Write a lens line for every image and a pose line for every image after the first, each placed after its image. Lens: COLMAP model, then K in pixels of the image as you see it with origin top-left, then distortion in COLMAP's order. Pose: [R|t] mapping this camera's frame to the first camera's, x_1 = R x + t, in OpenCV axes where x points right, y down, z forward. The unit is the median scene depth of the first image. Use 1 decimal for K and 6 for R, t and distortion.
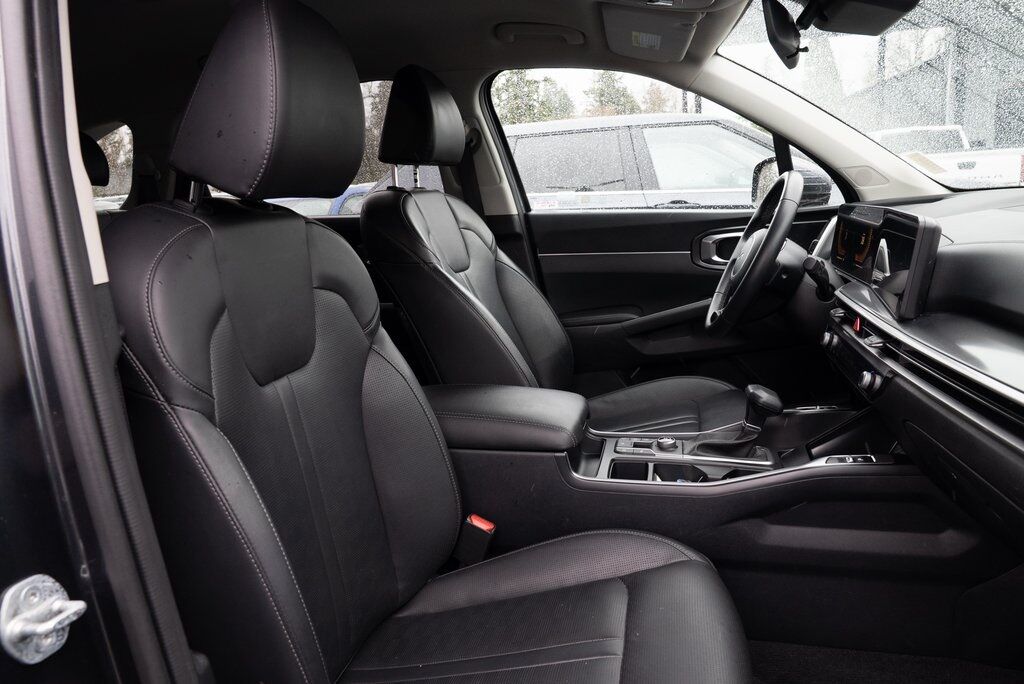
lens RADIAL K [[709.0, 0, 512.0], [0, 709.0, 342.0], [0, 0, 1]] dist [-0.131960, 0.094892]
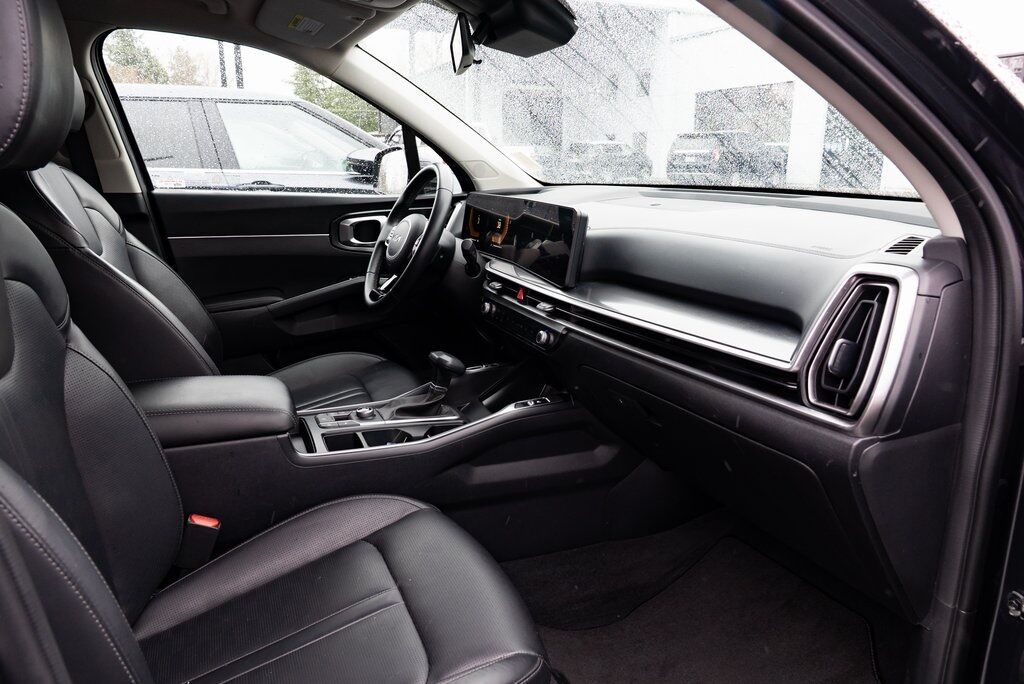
lens RADIAL K [[696.4, 0, 512.0], [0, 696.4, 342.0], [0, 0, 1]] dist [-0.026308, 0.007313]
pose [[0.812249, -0.081781, 0.577550, -0.190296], [0.065596, 0.996649, 0.048873, -0.002090], [-0.579611, -0.001812, 0.814891, -0.003599]]
